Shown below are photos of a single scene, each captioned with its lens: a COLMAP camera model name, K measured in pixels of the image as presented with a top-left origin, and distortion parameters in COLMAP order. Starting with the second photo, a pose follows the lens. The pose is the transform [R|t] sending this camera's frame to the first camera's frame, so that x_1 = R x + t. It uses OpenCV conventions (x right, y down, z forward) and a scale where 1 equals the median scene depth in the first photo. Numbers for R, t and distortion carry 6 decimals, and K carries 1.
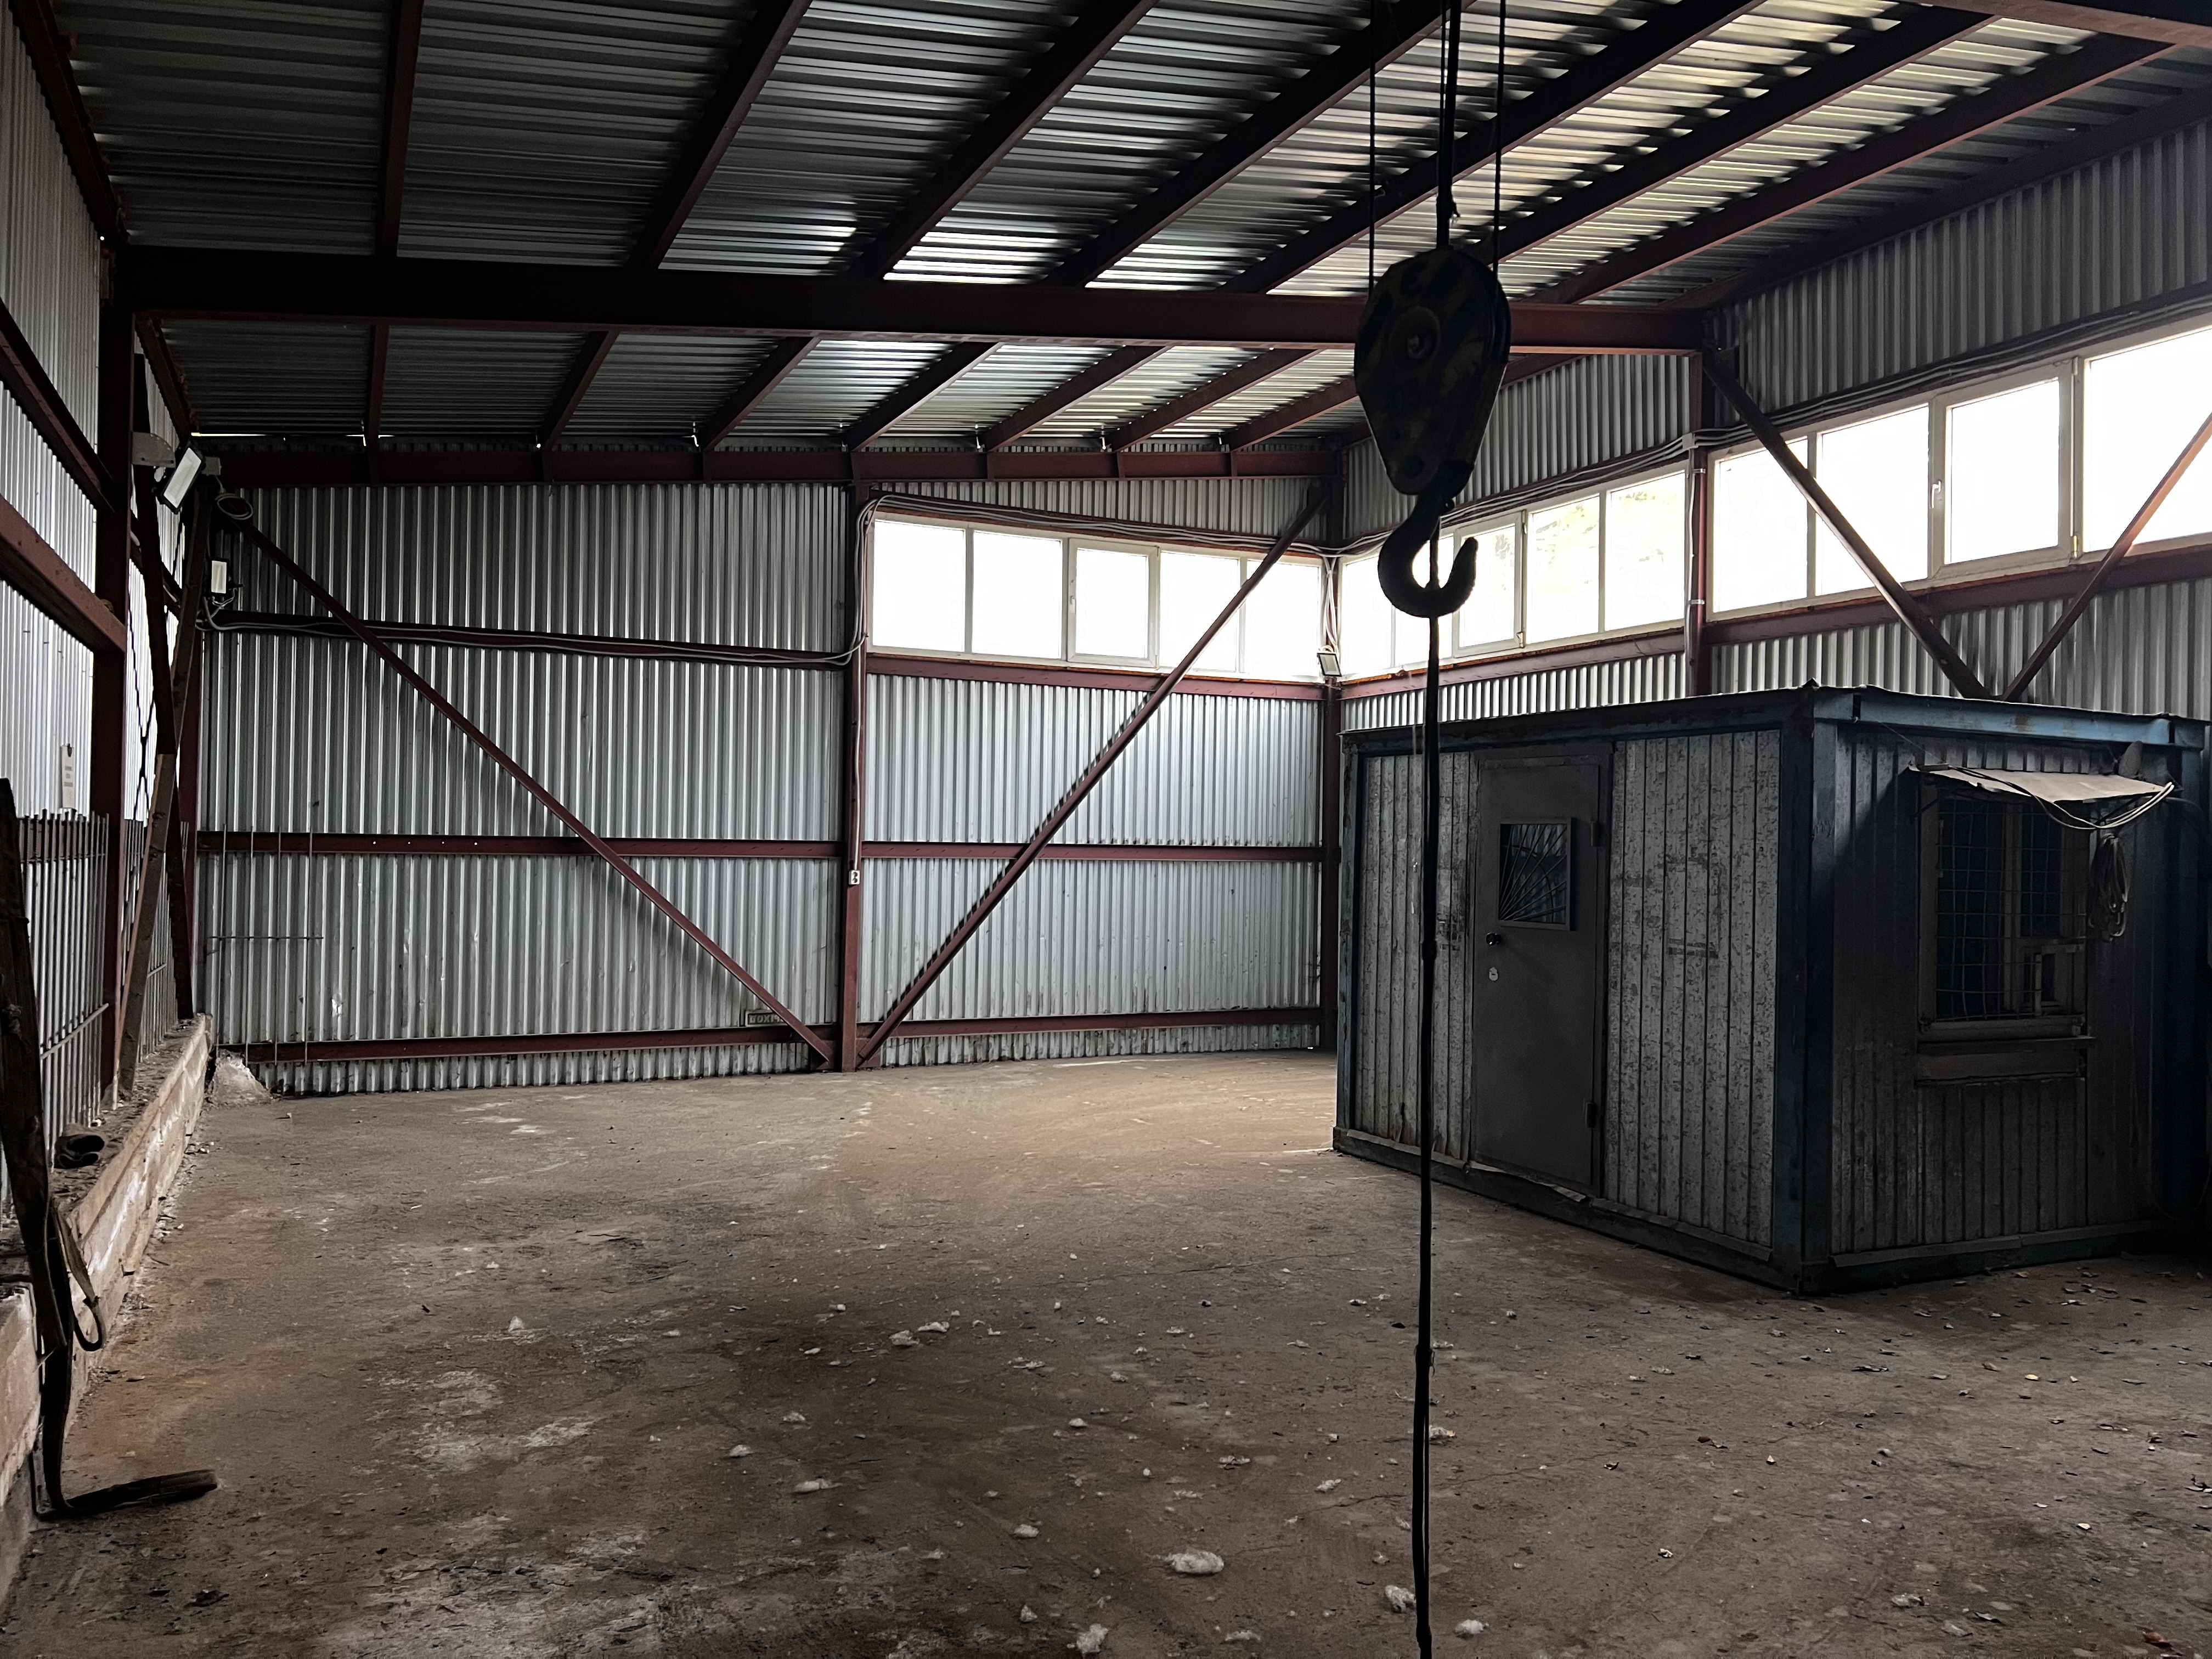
lens RADIAL K [[1641.7, 0, 1104.8], [0, 1641.7, 817.5], [0, 0, 1]] dist [0.160268, -0.328717]
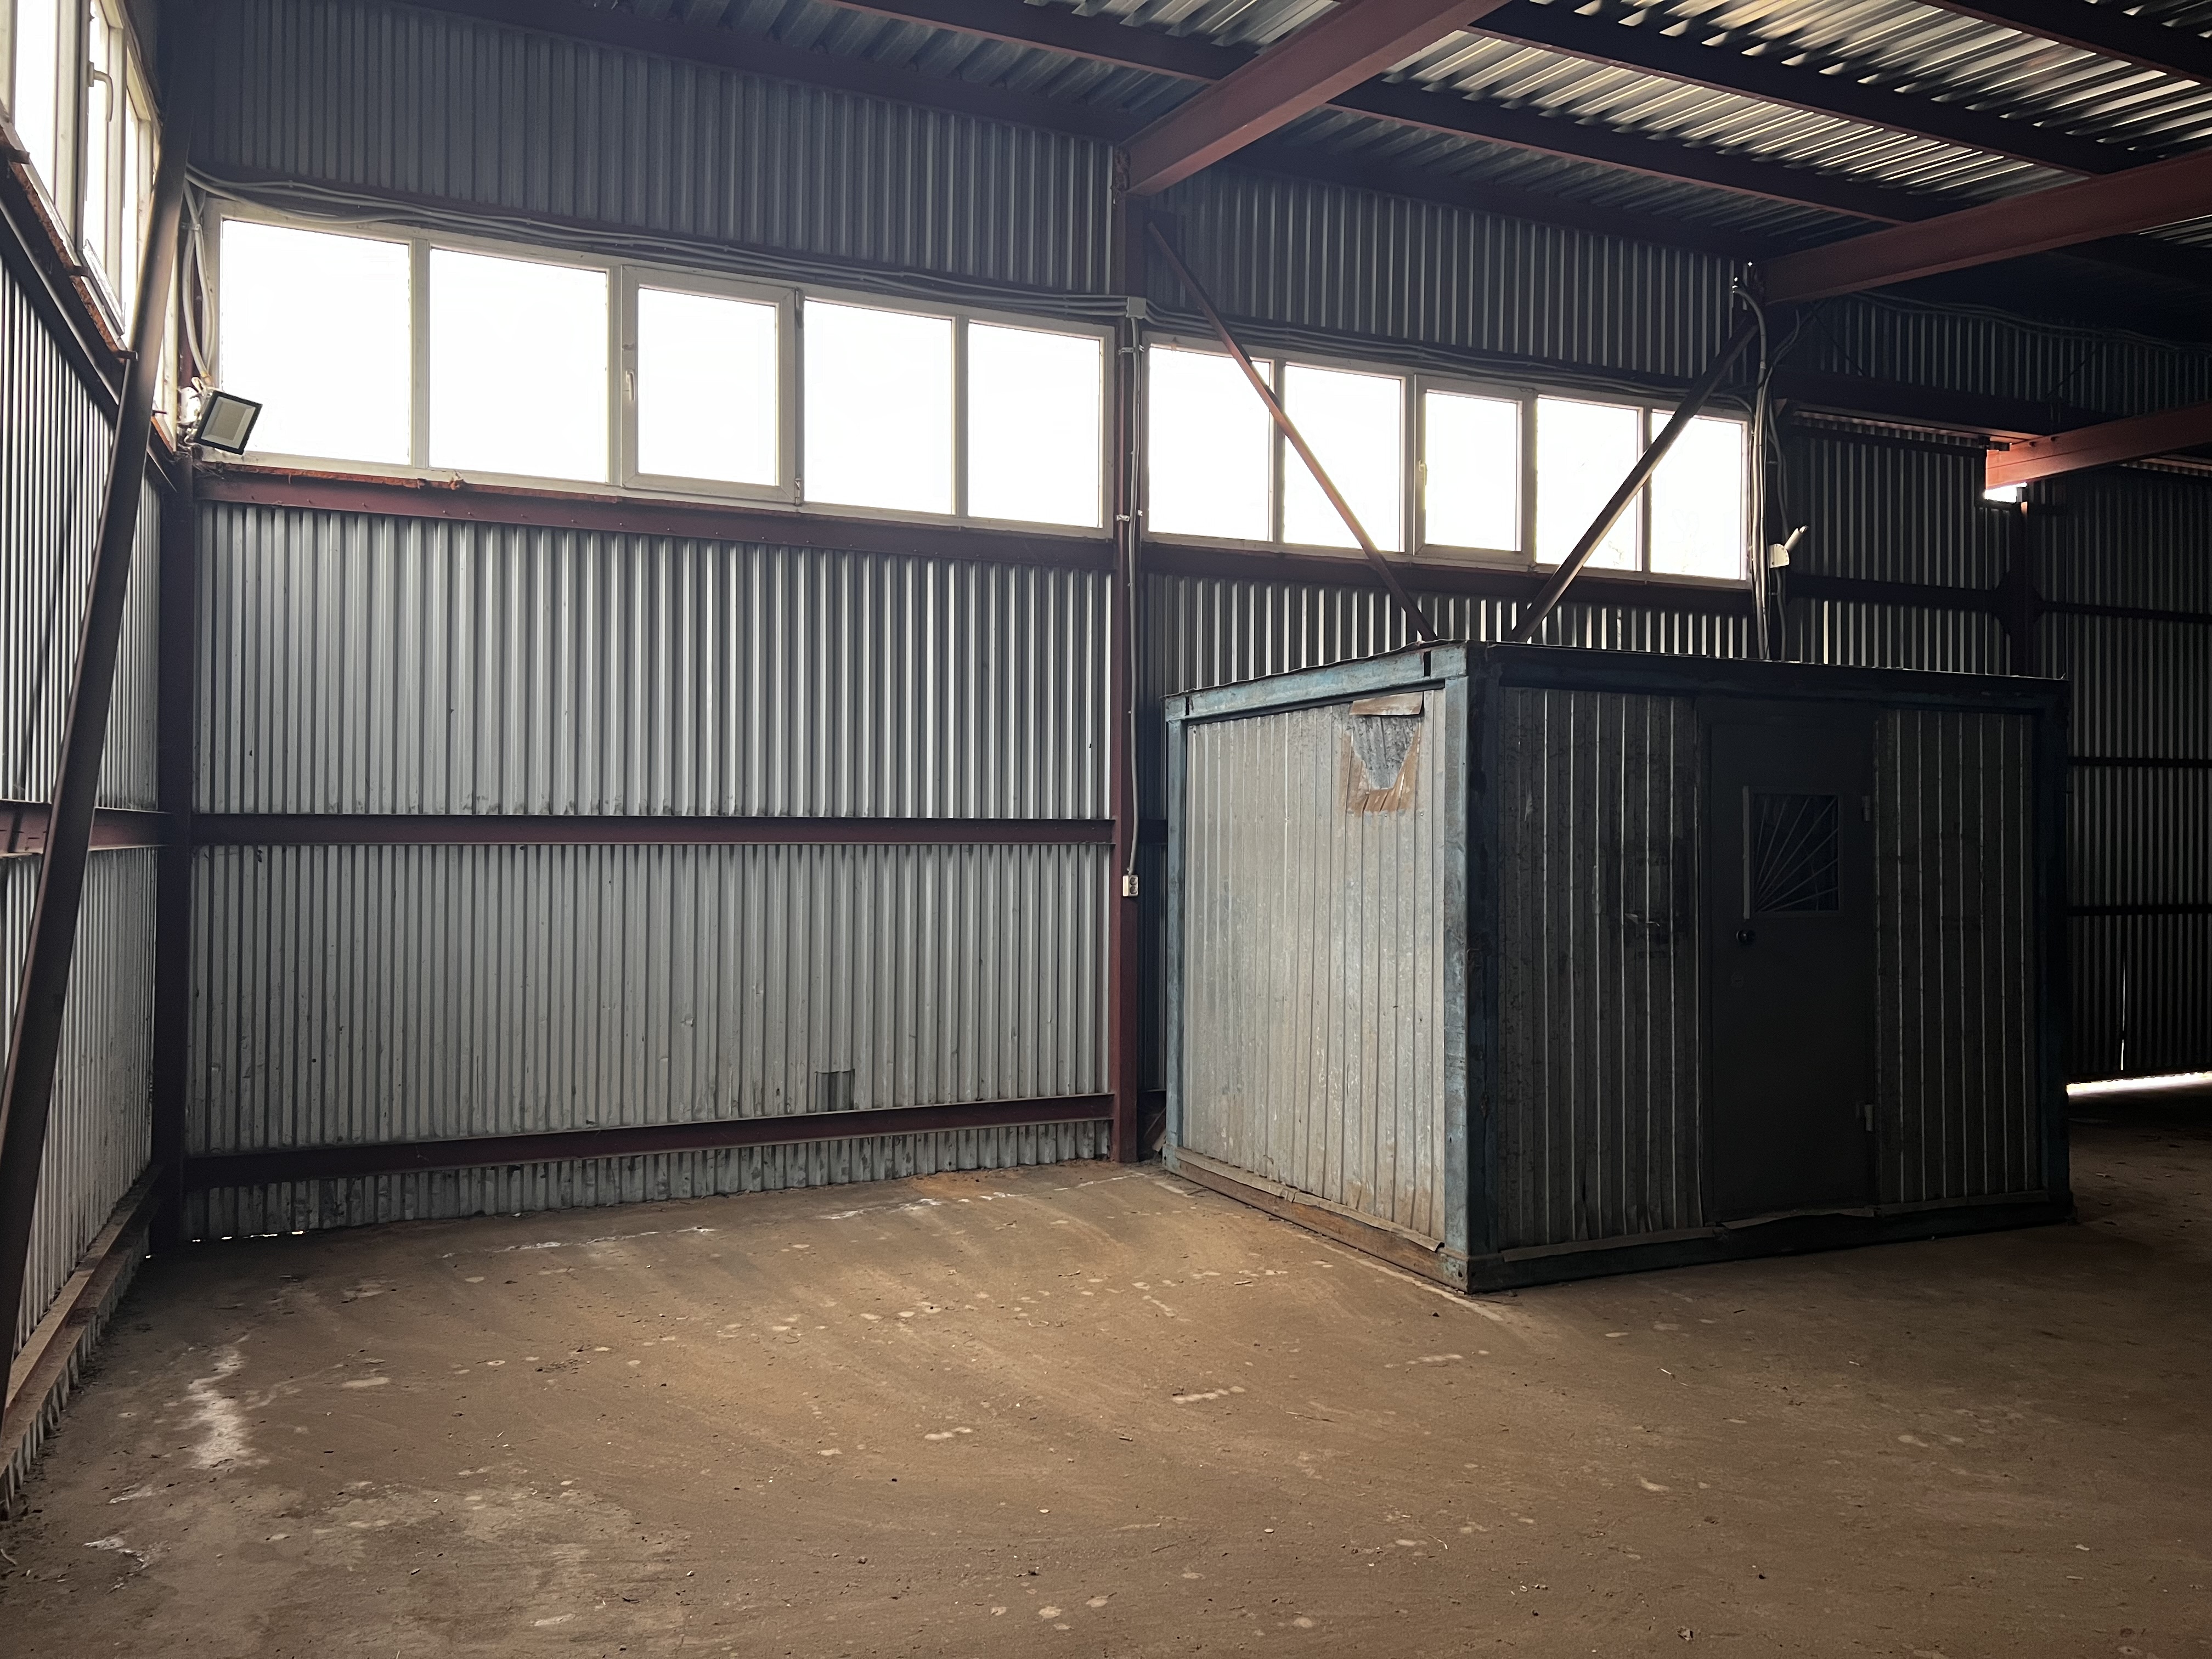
lens RADIAL K [[1641.7, 0, 1104.8], [0, 1641.7, 817.5], [0, 0, 1]] dist [0.160268, -0.328717]
pose [[0.020578, -0.003152, 0.999783, -0.499026], [-0.025600, 0.999665, 0.003679, 0.017876], [-0.999460, -0.025670, 0.020490, 1.113772]]
